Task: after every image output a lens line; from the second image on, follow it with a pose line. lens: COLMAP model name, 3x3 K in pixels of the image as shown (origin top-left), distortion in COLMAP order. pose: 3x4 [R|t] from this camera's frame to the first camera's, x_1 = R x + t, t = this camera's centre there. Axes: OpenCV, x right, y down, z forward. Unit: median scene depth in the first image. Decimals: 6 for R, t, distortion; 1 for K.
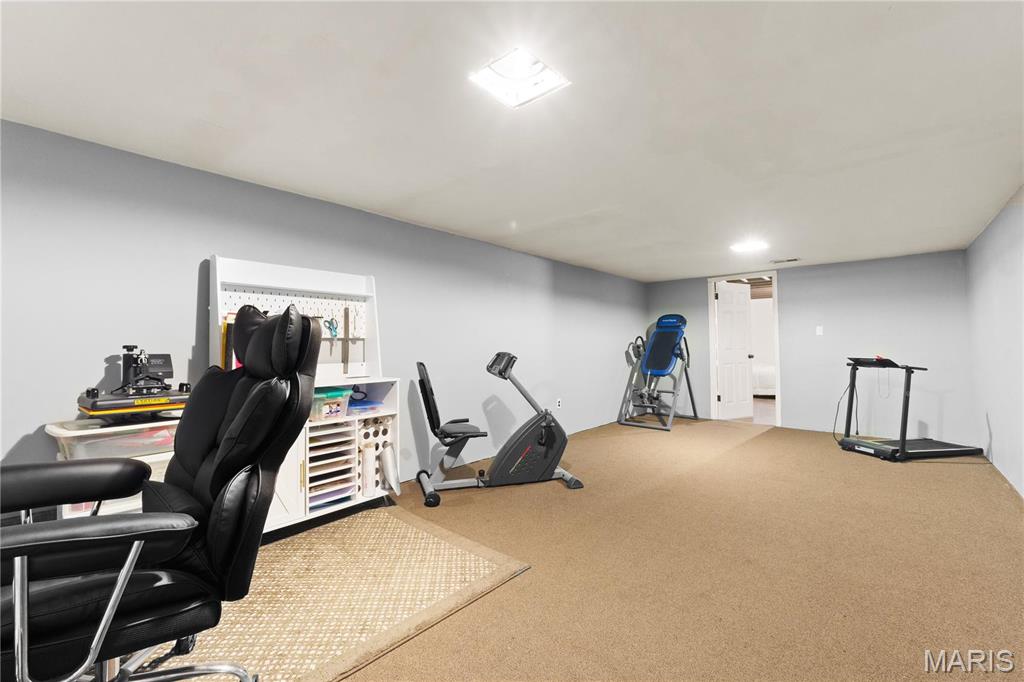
lens RADIAL K [[433.8, 0, 496.8], [0, 433.8, 328.2], [0, 0, 1]] dist [0.000010, 0.000011]
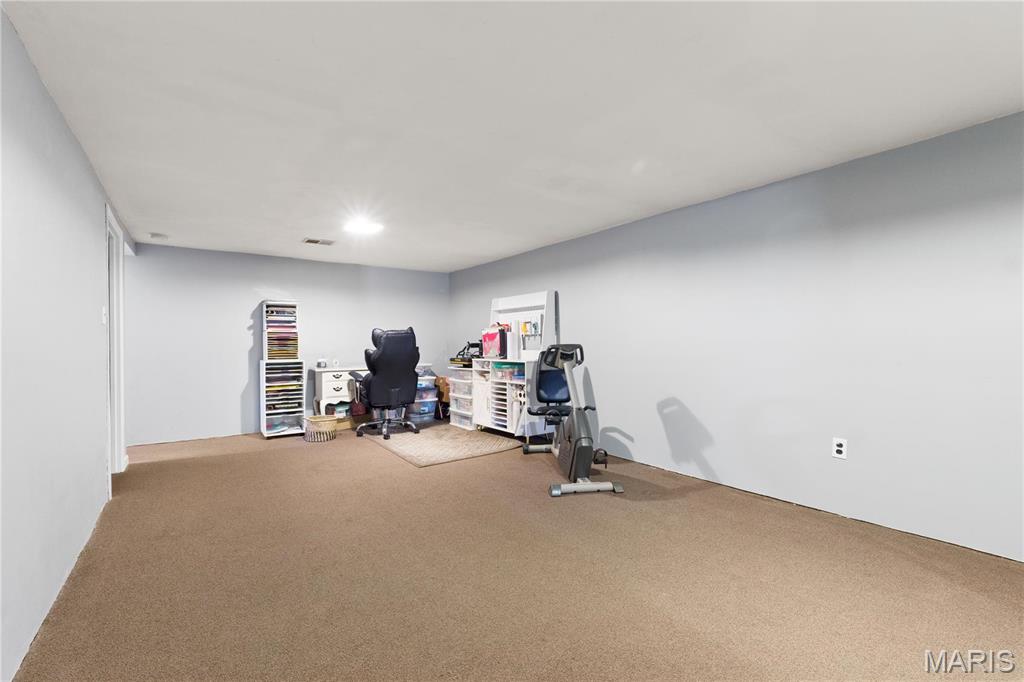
lens RADIAL K [[435.8, 0, 512.0], [0, 435.8, 341.0], [0, 0, 1]] dist [-0.000173, 0.000010]
pose [[-0.205259, -0.001079, -0.978707, 1.220131], [0.046739, 0.998848, -0.010904, 0.061316], [0.977591, -0.047982, -0.204972, 1.251564]]
